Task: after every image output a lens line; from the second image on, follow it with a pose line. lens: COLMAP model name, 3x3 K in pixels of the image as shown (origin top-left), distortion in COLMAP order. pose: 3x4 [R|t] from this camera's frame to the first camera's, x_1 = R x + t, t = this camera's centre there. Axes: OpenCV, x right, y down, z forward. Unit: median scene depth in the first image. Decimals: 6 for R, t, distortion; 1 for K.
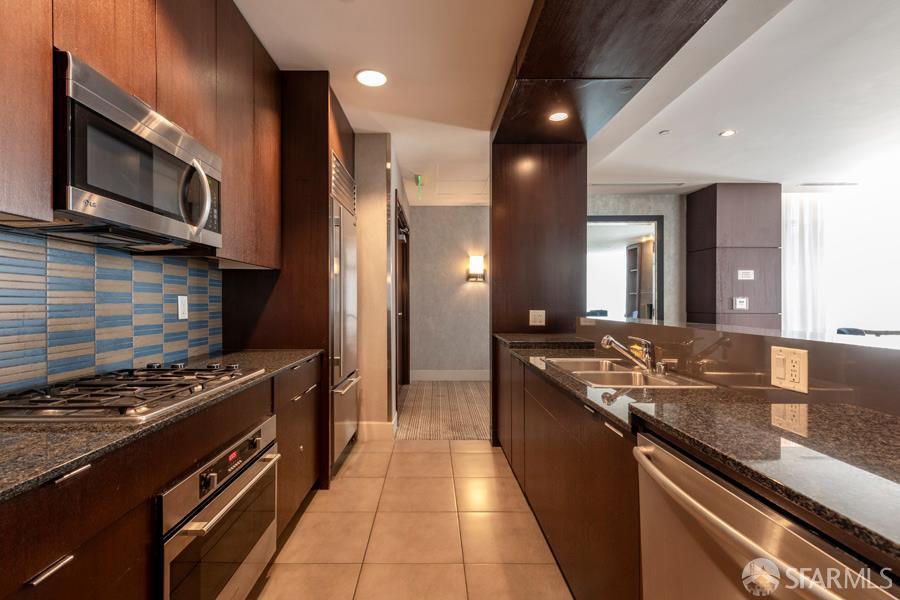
lens RADIAL K [[408.0, 0, 424.6], [0, 408.0, 307.1], [0, 0, 1]] dist [0.001080, 0.000163]
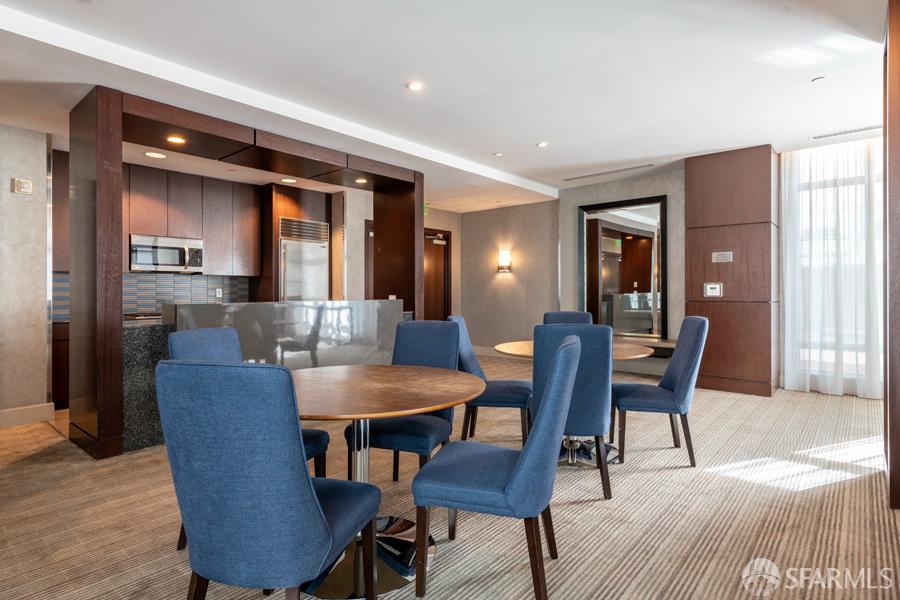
lens RADIAL K [[465.5, 0, 454.7], [0, 465.5, 296.3], [0, 0, 1]] dist [0.003855, 0.000423]
pose [[0.767694, 0.002357, -0.640812, 0.892892], [-0.004134, 0.999991, -0.001275, 0.007319], [0.640803, 0.003628, 0.767697, -0.113631]]
